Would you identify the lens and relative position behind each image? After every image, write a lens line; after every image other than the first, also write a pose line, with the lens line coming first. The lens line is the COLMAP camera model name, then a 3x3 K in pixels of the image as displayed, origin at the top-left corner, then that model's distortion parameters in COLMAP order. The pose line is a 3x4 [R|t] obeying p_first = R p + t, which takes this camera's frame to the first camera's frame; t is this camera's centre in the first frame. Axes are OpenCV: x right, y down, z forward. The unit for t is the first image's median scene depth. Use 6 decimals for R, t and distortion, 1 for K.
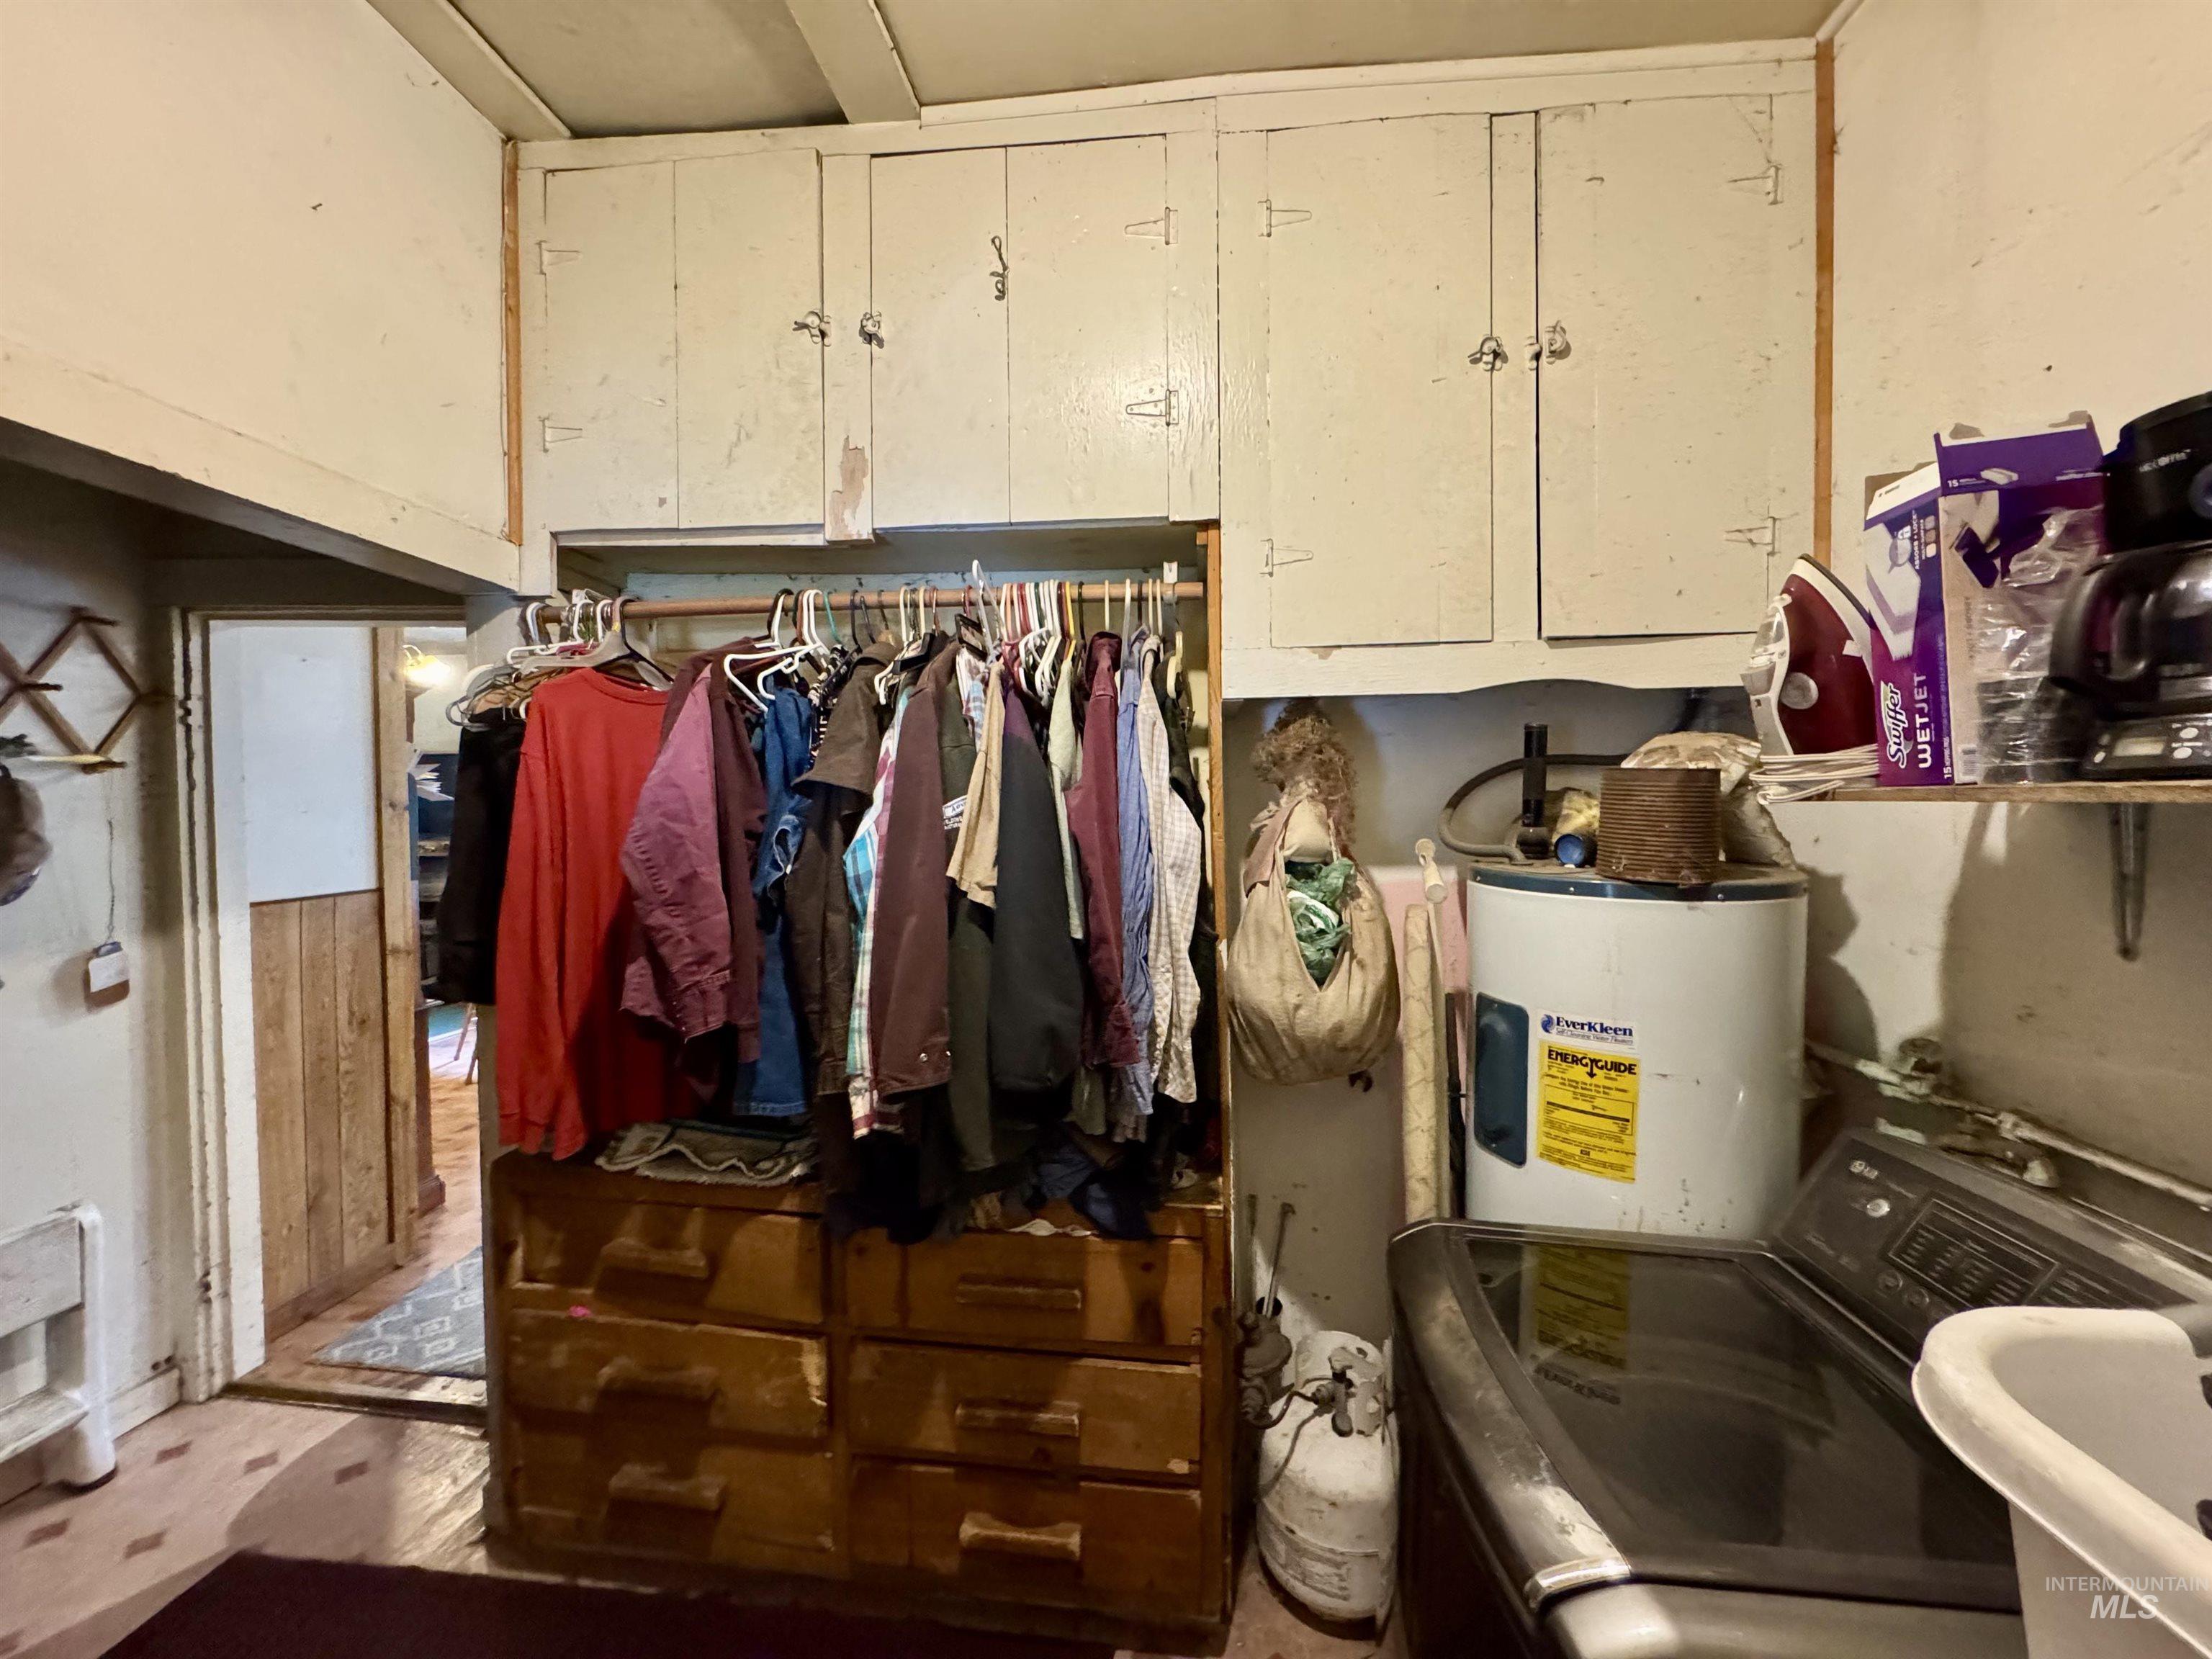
lens RADIAL K [[886.1, 0, 1106.1], [0, 886.1, 824.3], [0, 0, 1]] dist [-0.002570, -0.000181]
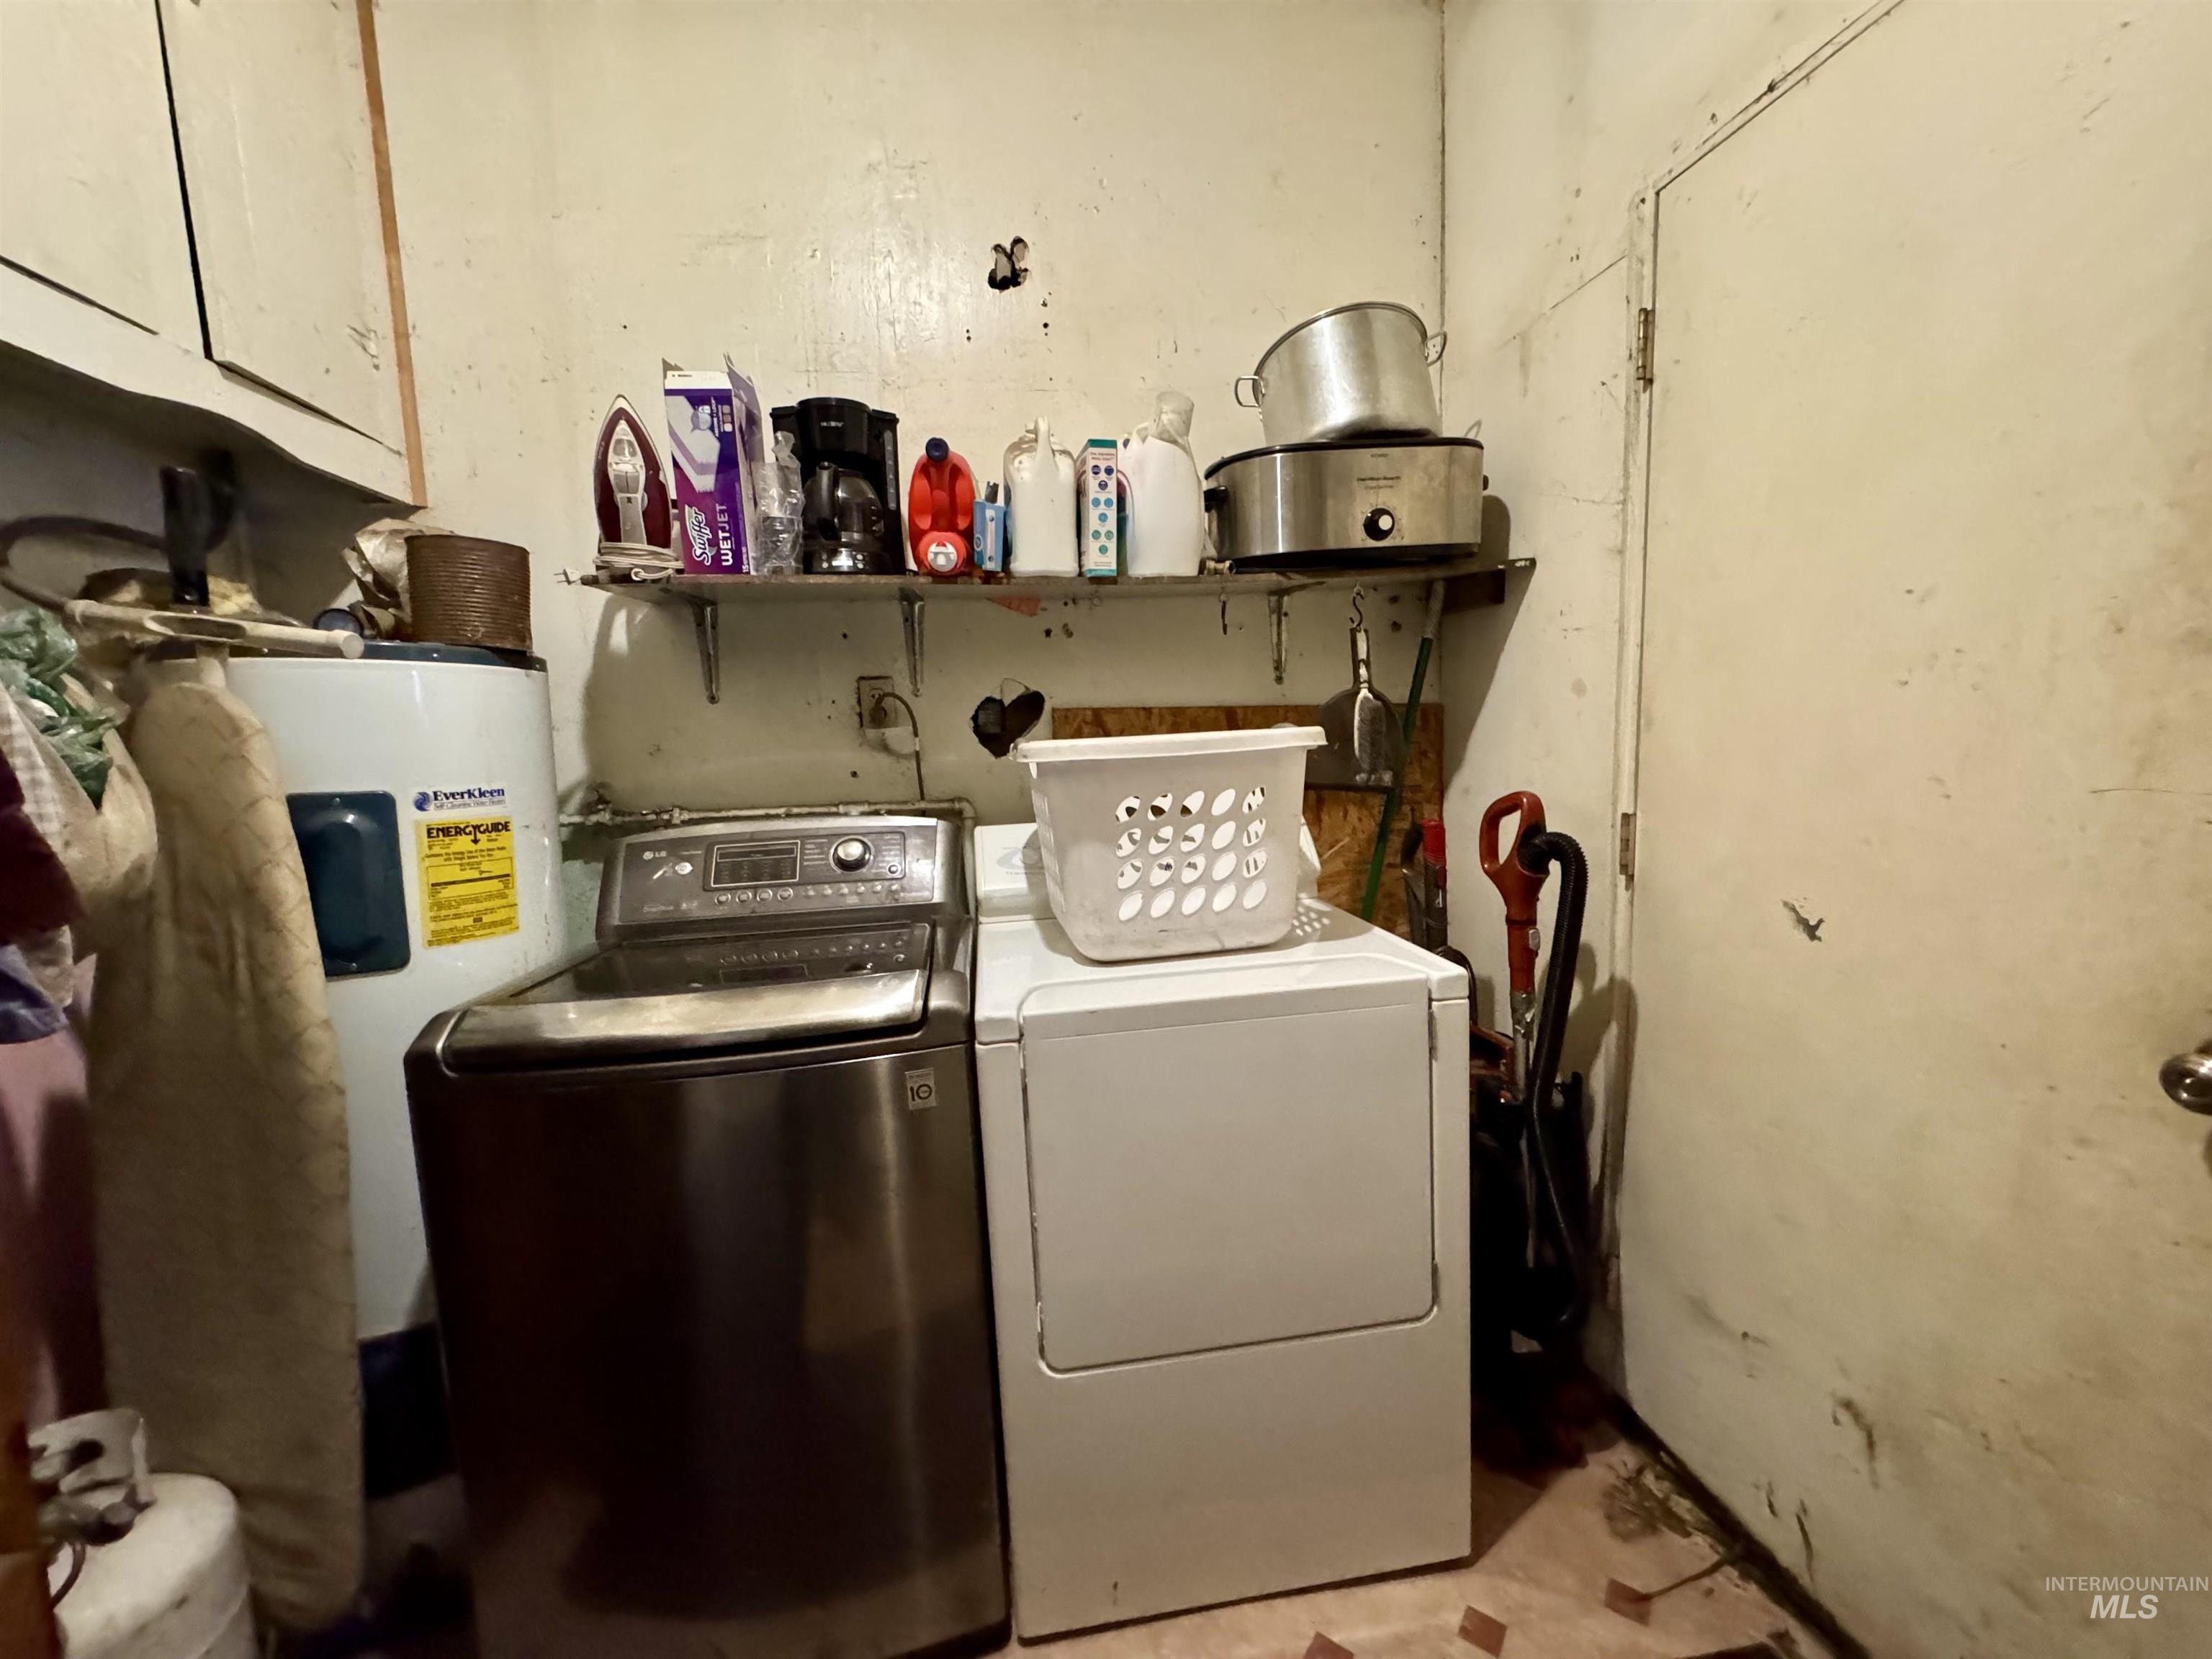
lens RADIAL K [[886.1, 0, 1103.3], [0, 886.1, 824.1], [0, 0, 1]] dist [-0.002570, -0.000181]
pose [[-0.251524, -0.089986, 0.963659, -0.626704], [0.054871, 0.992741, 0.107024, 0.199399], [-0.966294, 0.079796, -0.244761, 0.565293]]
